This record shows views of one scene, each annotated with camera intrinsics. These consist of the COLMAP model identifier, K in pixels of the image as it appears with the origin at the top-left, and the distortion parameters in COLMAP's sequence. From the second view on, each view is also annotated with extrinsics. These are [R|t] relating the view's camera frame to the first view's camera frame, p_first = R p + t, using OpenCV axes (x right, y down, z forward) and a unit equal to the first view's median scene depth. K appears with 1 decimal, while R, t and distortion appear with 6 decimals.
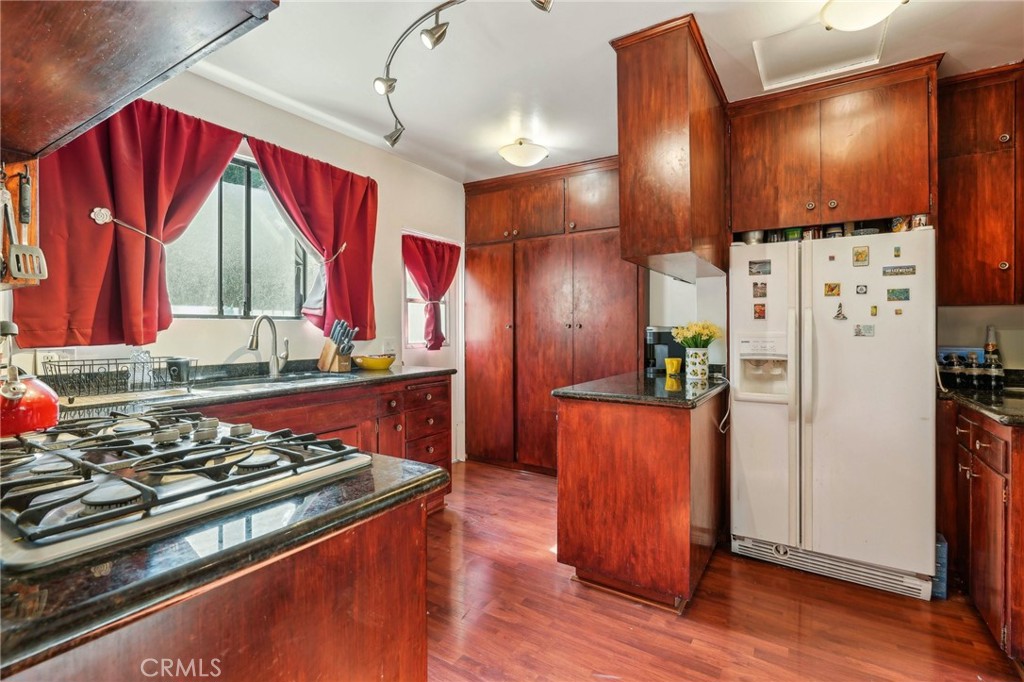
lens RADIAL K [[482.3, 0, 512.6], [0, 482.3, 335.1], [0, 0, 1]] dist [0.000950, 0.000456]
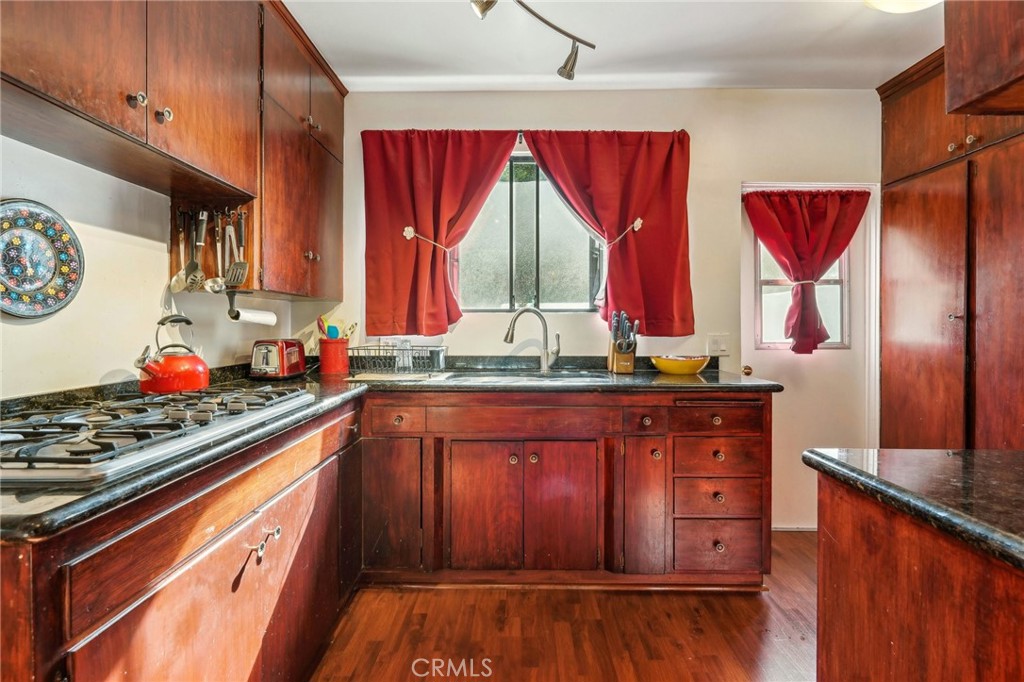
lens RADIAL K [[482.3, 0, 510.7], [0, 482.3, 330.1], [0, 0, 1]] dist [0.000950, 0.000456]
pose [[0.524484, 0.011451, -0.851344, 0.256664], [-0.011491, 0.999914, 0.006370, -0.002143], [0.851343, 0.006441, 0.524570, 0.386805]]
